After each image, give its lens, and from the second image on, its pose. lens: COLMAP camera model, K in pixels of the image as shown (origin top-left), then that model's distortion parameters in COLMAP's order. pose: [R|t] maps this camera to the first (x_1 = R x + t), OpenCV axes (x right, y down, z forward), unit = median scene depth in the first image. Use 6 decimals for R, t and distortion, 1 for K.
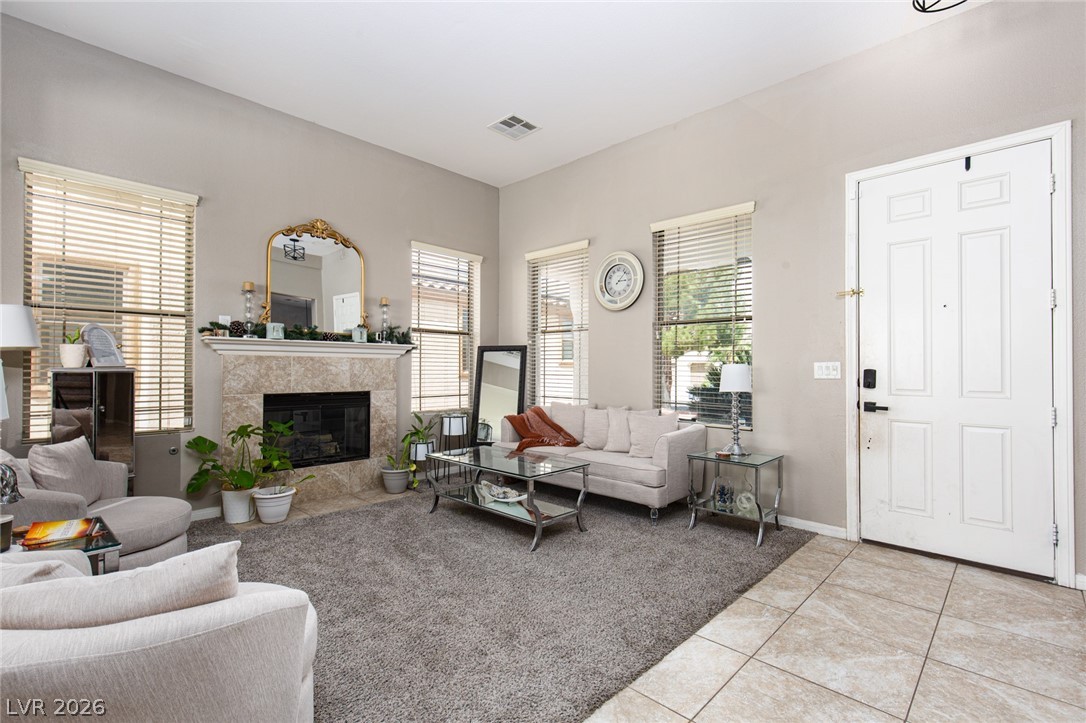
lens RADIAL K [[498.8, 0, 542.1], [0, 498.8, 364.8], [0, 0, 1]] dist [0.005349, 0.000401]
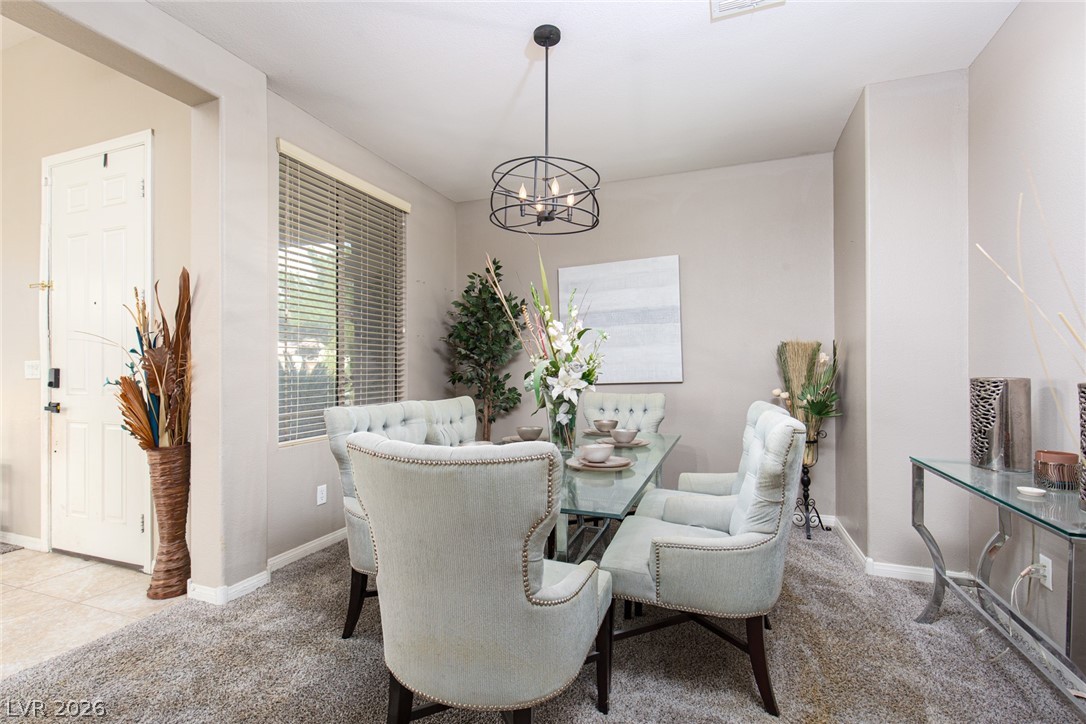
lens RADIAL K [[498.8, 0, 542.1], [0, 498.8, 365.3], [0, 0, 1]] dist [0.005349, 0.000401]
pose [[0.919226, -0.009837, 0.393607, 0.948009], [0.008947, 0.999952, 0.004095, 0.006878], [-0.393628, -0.000243, 0.919270, -0.194775]]
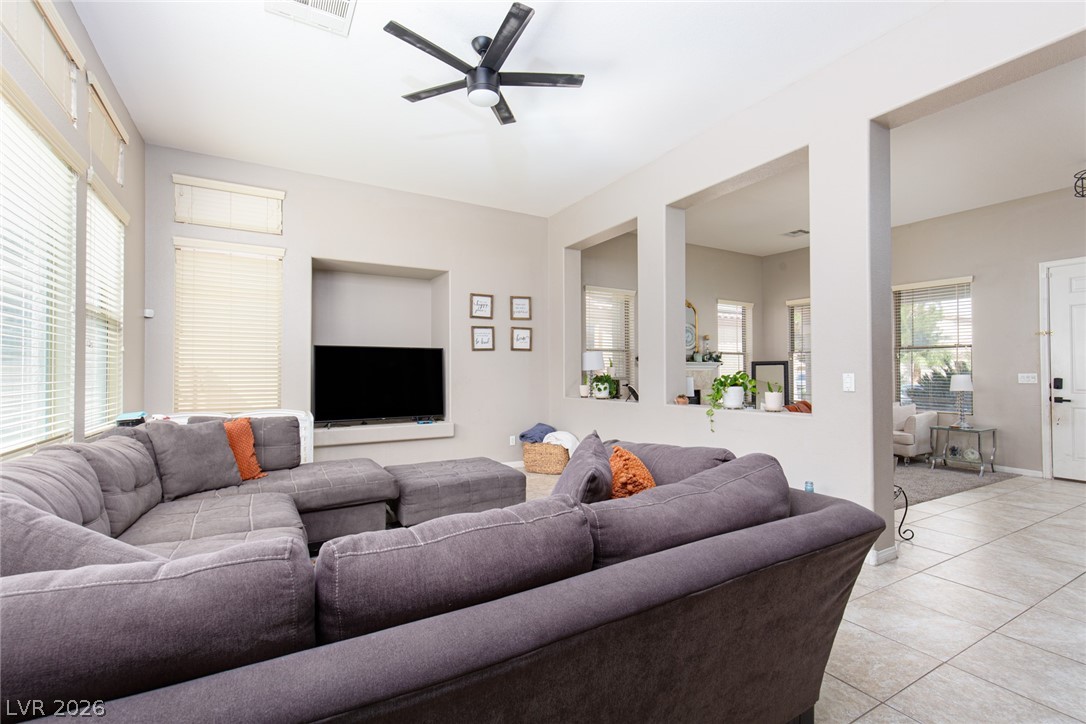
lens RADIAL K [[485.5, 0, 543.3], [0, 485.5, 365.2], [0, 0, 1]] dist [0.001800, -0.000181]
pose [[0.959068, -0.007590, -0.283073, -0.476510], [0.005183, 0.999944, -0.009250, -0.023993], [0.283128, 0.007404, 0.959054, -0.927198]]
